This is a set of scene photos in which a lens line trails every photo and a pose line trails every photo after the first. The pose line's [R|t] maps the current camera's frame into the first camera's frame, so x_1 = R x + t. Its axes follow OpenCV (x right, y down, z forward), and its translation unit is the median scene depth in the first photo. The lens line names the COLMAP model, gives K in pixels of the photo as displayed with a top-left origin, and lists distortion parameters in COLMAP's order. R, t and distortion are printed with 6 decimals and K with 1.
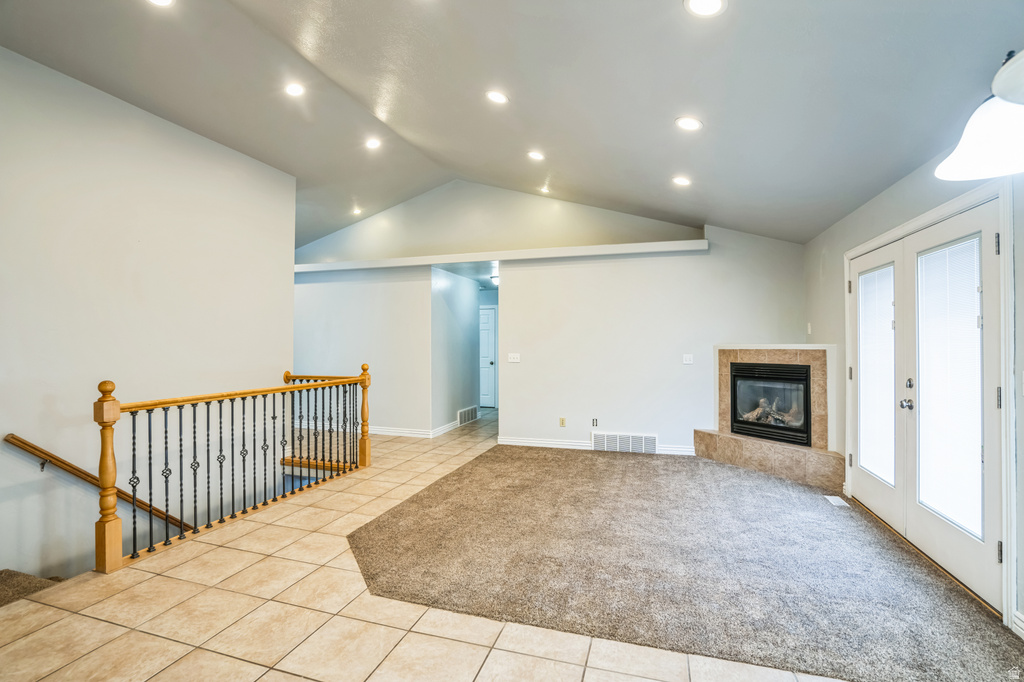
lens RADIAL K [[477.7, 0, 510.5], [0, 477.7, 348.7], [0, 0, 1]] dist [0.012887, 0.000087]
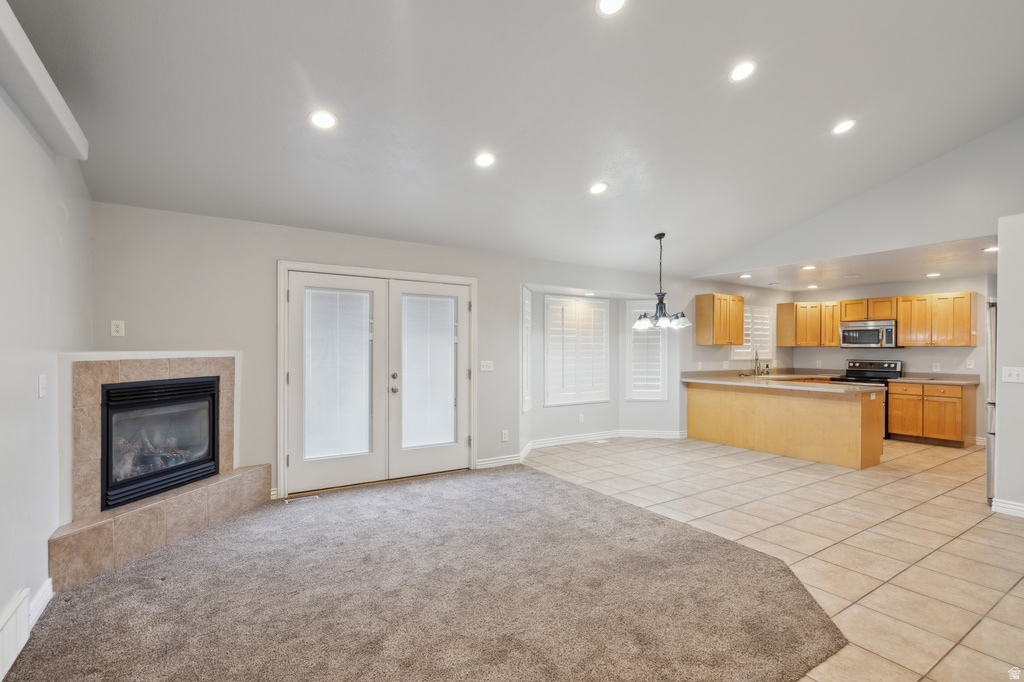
lens RADIAL K [[477.7, 0, 510.5], [0, 477.7, 348.7], [0, 0, 1]] dist [0.012887, 0.000087]
pose [[-0.772423, 0.001416, 0.635107, -0.297616], [0.005602, 0.999974, 0.004583, -0.014232], [-0.635084, 0.007098, -0.772411, 1.328512]]
